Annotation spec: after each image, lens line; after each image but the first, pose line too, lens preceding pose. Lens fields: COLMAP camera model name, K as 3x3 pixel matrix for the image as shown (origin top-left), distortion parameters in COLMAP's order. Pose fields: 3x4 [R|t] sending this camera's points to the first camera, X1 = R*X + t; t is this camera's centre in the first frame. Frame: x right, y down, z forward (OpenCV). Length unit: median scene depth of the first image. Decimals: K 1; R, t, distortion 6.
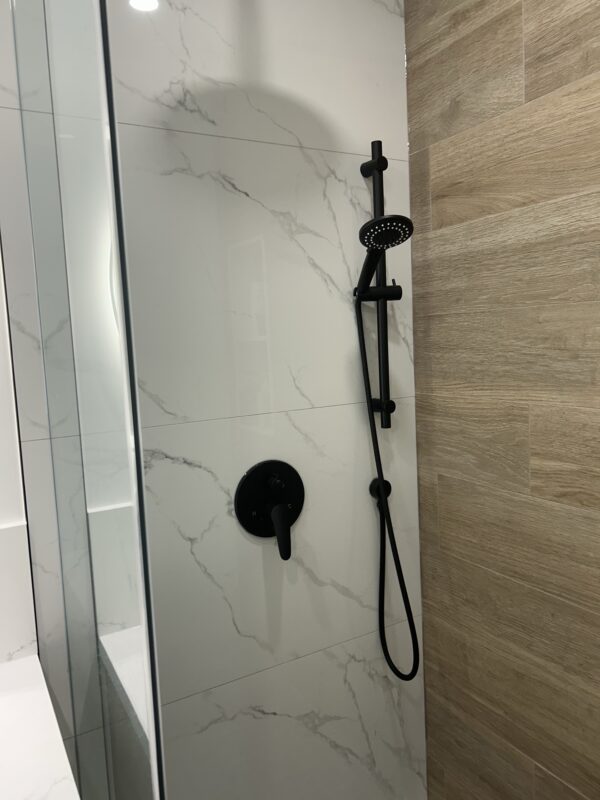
lens RADIAL K [[605.5, 0, 298.2], [0, 605.5, 395.3], [0, 0, 1]] dist [0.060114, -0.070610]
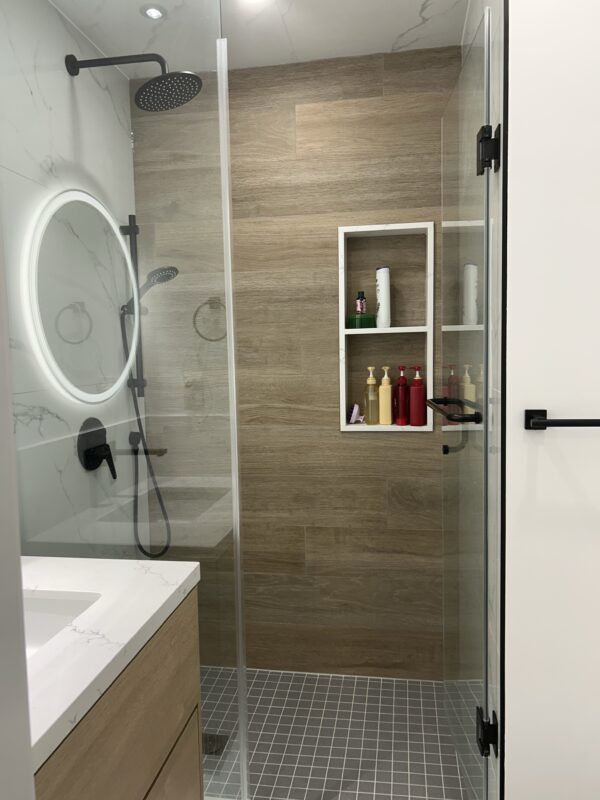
lens RADIAL K [[605.5, 0, 298.2], [0, 605.5, 395.3], [0, 0, 1]] dist [0.060114, -0.070610]
pose [[0.635876, -0.023355, 0.771438, -0.852830], [0.062521, 0.997816, -0.021326, 0.115455], [-0.769255, 0.061791, 0.635947, -0.319184]]
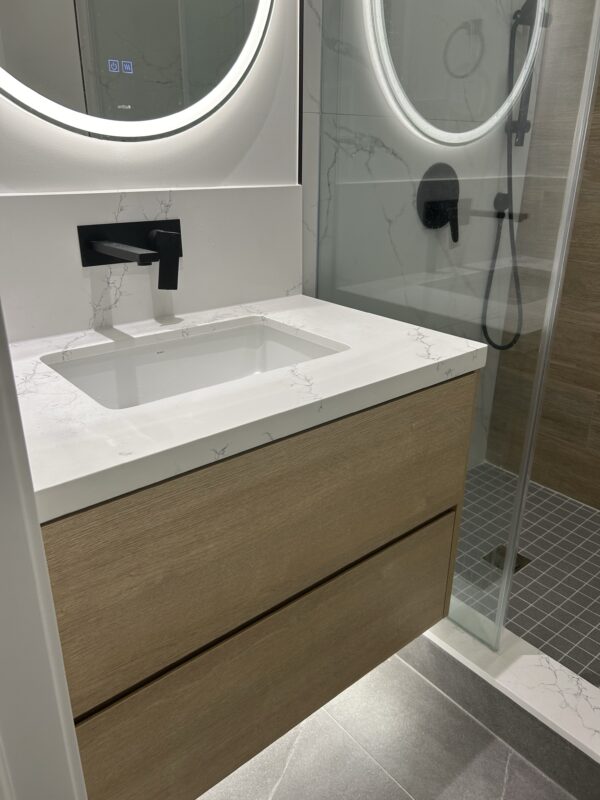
lens RADIAL K [[615.2, 0, 300.0], [0, 615.2, 391.3], [0, 0, 1]] dist [0.006966, 0.005599]
pose [[0.983260, -0.009249, 0.181971, -0.546806], [-0.042003, 0.960305, 0.275770, 0.215713], [-0.177298, -0.278797, 0.943842, -0.233771]]
